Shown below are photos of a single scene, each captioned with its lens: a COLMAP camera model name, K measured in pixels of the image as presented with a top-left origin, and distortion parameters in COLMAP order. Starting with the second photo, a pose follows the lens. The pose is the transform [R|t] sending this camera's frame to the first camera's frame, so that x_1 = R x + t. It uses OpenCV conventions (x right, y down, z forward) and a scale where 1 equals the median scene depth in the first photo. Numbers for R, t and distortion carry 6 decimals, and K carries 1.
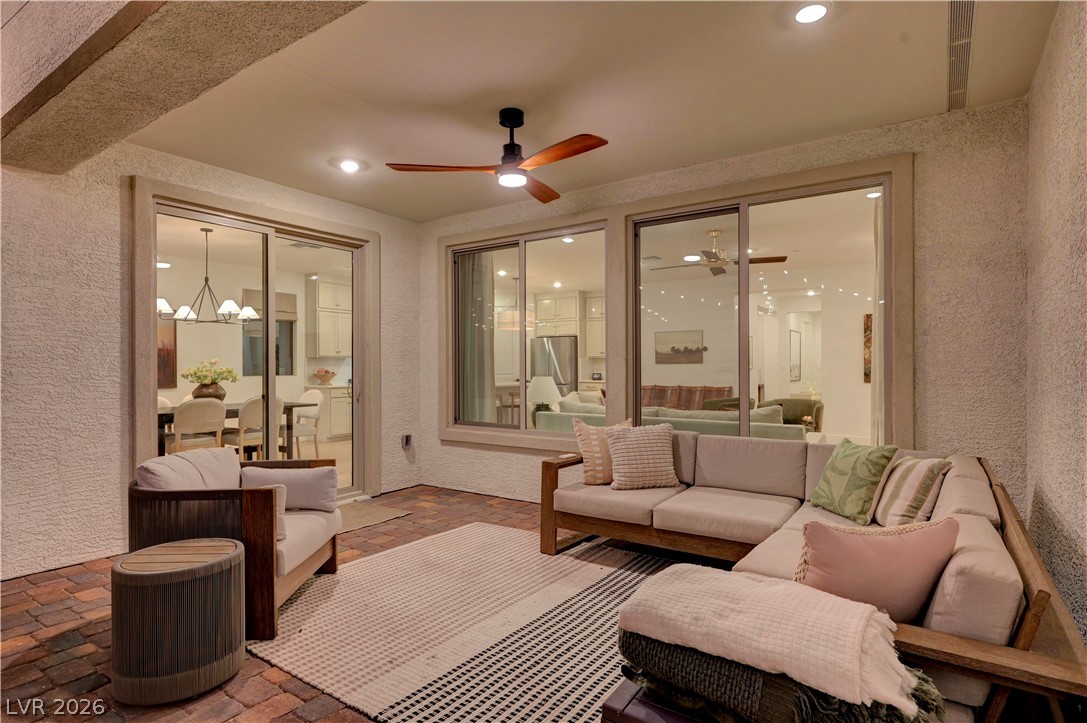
lens RADIAL K [[568.9, 0, 544.3], [0, 568.9, 365.1], [0, 0, 1]] dist [-0.001851, -0.000185]
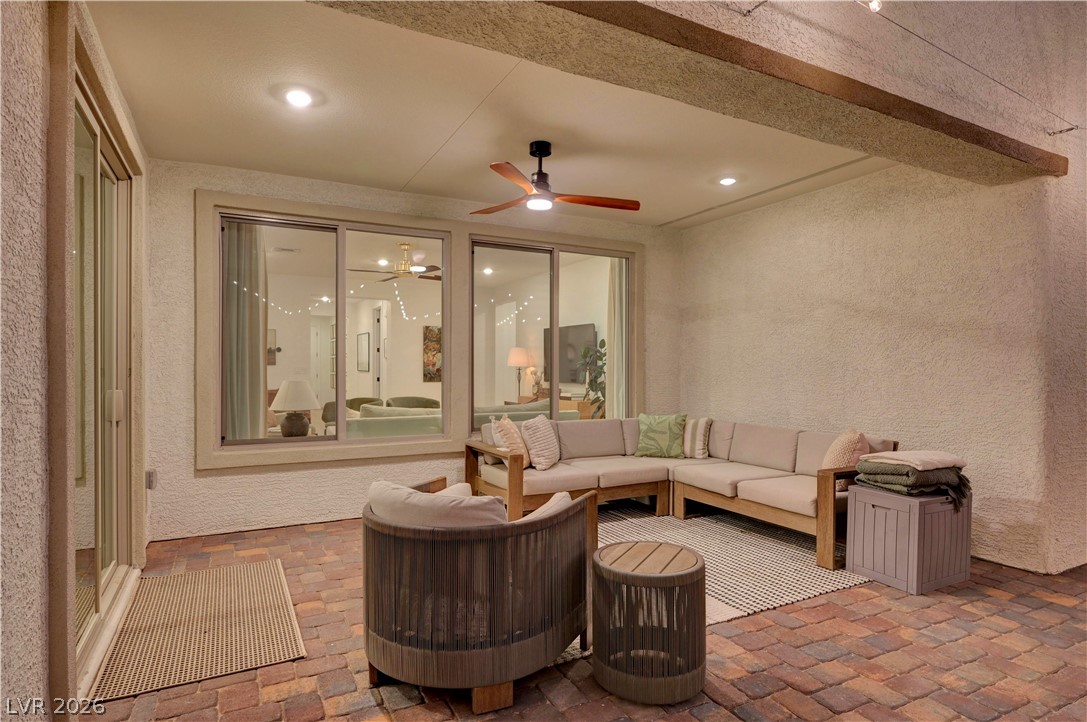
lens RADIAL K [[595.9, 0, 538.6], [0, 595.9, 370.8], [0, 0, 1]] dist [0.000270, -0.000112]
pose [[0.466603, -0.001837, 0.884465, -0.702181], [-0.005423, 0.999973, 0.004938, -0.001123], [-0.884450, -0.007101, 0.466581, 0.286058]]
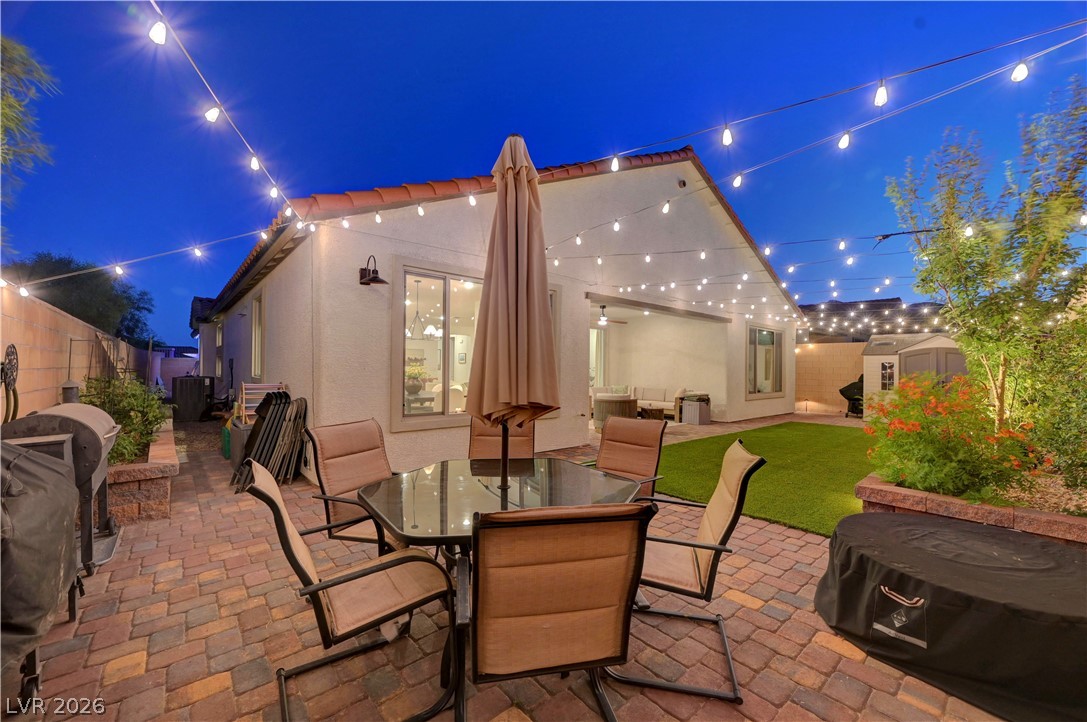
lens RADIAL K [[433.3, 0, 543.2], [0, 433.3, 371.3], [0, 0, 1]] dist [-0.001835, -0.000013]
pose [[0.240469, -0.000619, 0.970657, -1.947229], [-0.014779, 0.999882, 0.004299, 0.002230], [-0.970544, -0.015379, 0.240431, 0.430213]]
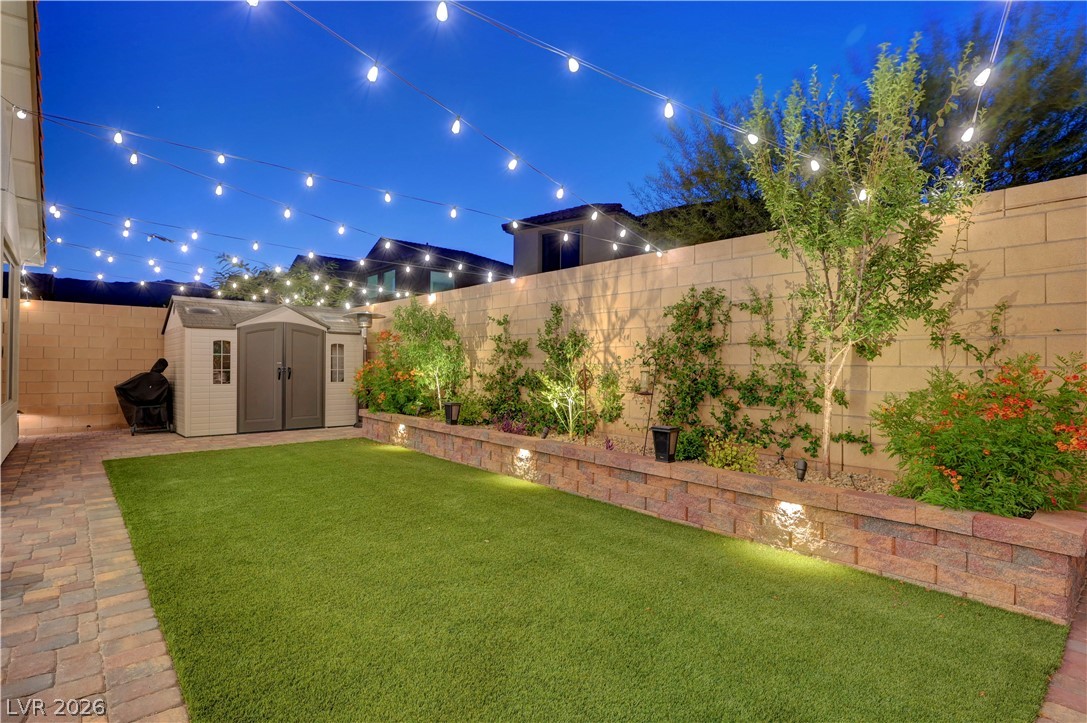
lens RADIAL K [[544.3, 0, 543.5], [0, 544.3, 361.5], [0, 0, 1]] dist [0.002228, 0.000910]
pose [[-0.969308, -0.003722, 0.245820, -0.926732], [-0.005420, 0.999966, -0.006229, 0.014930], [-0.245788, -0.007370, -0.969295, 0.710277]]
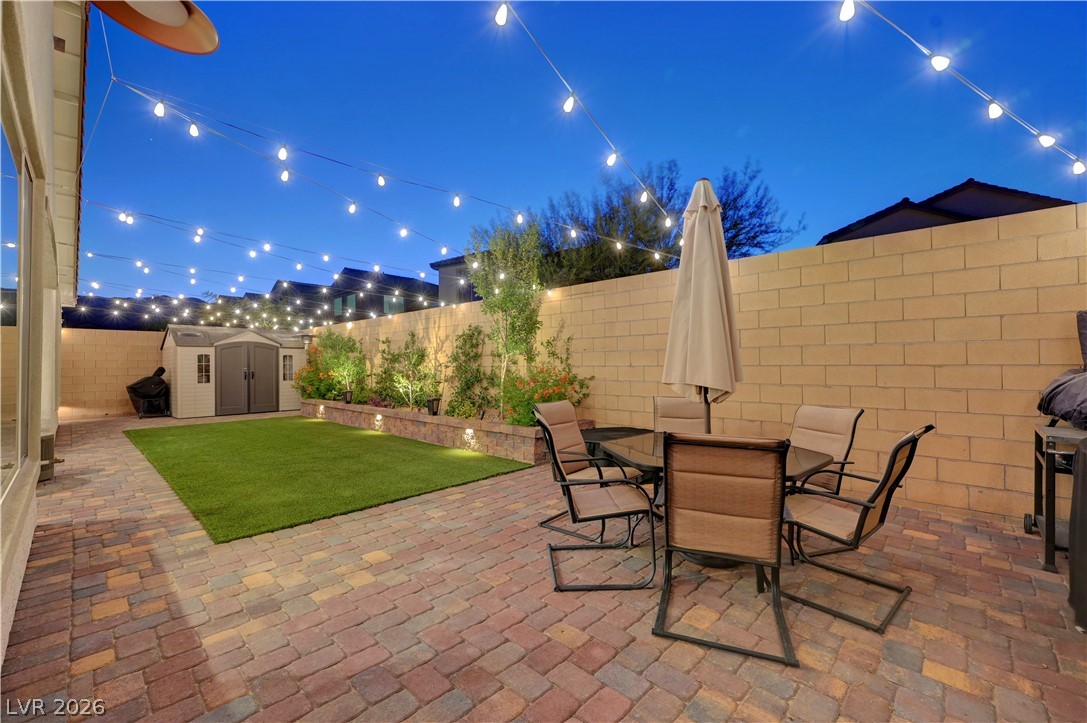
lens RADIAL K [[448.2, 0, 545.5], [0, 448.2, 359.9], [0, 0, 1]] dist [0.000584, 0.000027]
pose [[-0.988971, 0.011514, 0.147663, -1.430191], [0.009888, 0.999882, -0.011741, 0.010949], [-0.147781, -0.010151, -0.988968, 1.151601]]
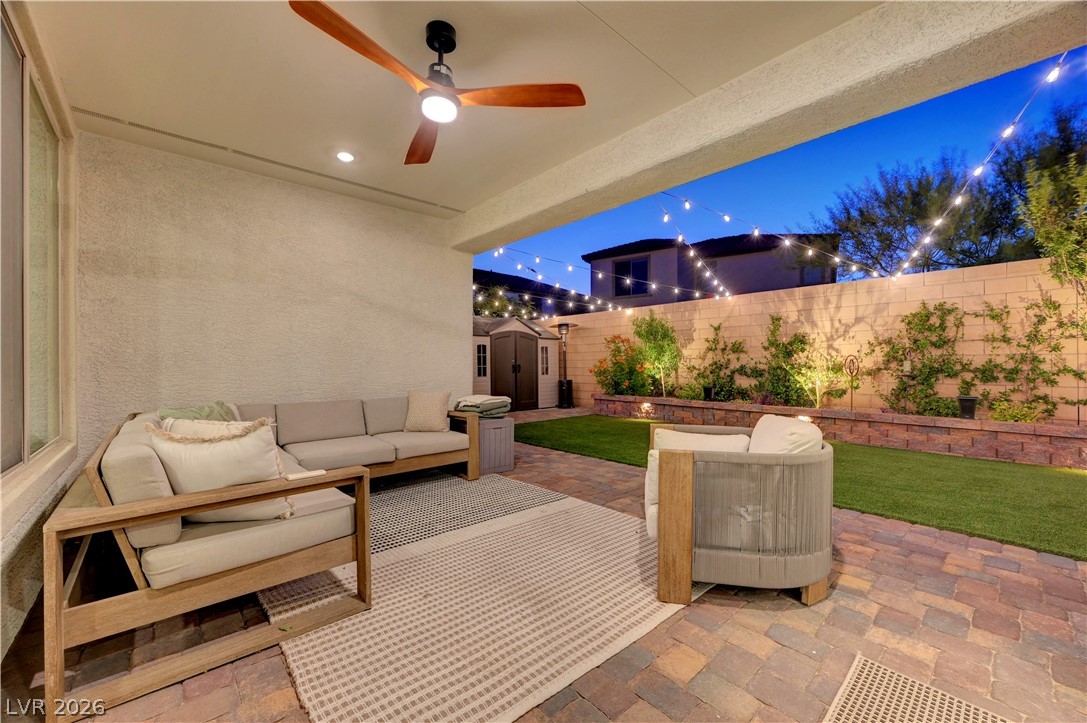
lens RADIAL K [[429.8, 0, 545.7], [0, 429.8, 367.2], [0, 0, 1]] dist [0.000982, 0.000177]
pose [[-0.974196, 0.004321, 0.225662, -0.221538], [0.005693, 0.999969, 0.005430, 0.031979], [-0.225631, 0.006575, -0.974191, 1.010594]]
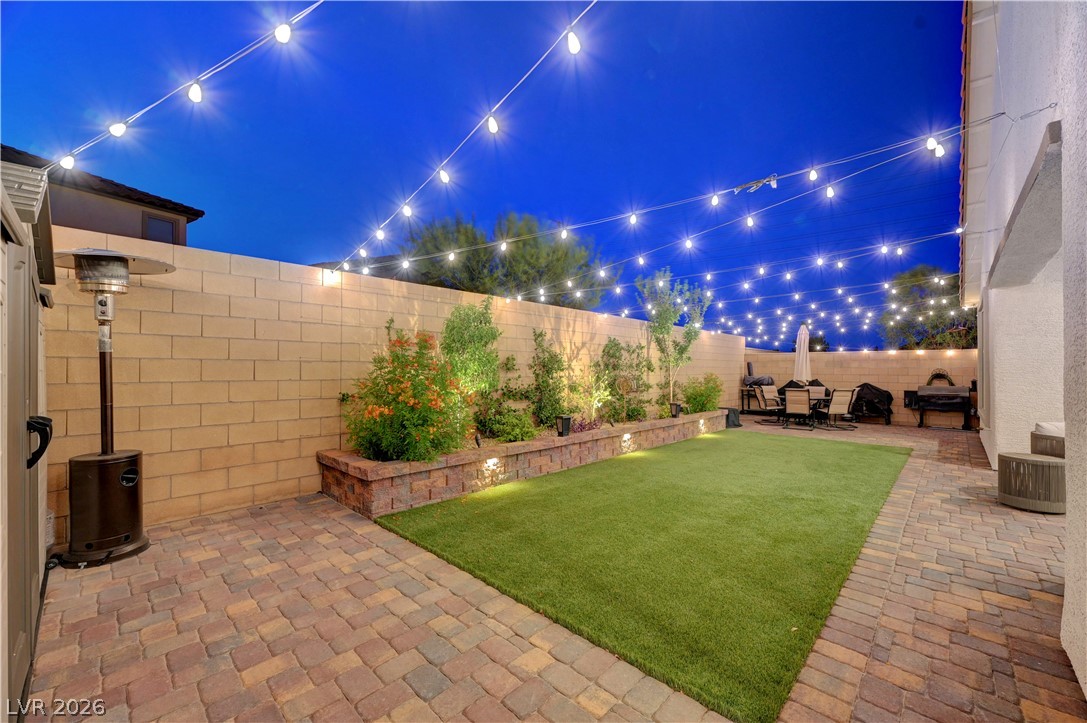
lens RADIAL K [[429.8, 0, 545.7], [0, 429.8, 367.2], [0, 0, 1]] dist [0.000982, 0.000177]
pose [[-0.153286, -0.000448, -0.988182, 0.630101], [-0.003703, 0.999993, 0.000121, -0.017254], [0.988175, 0.003678, -0.153286, -0.324736]]
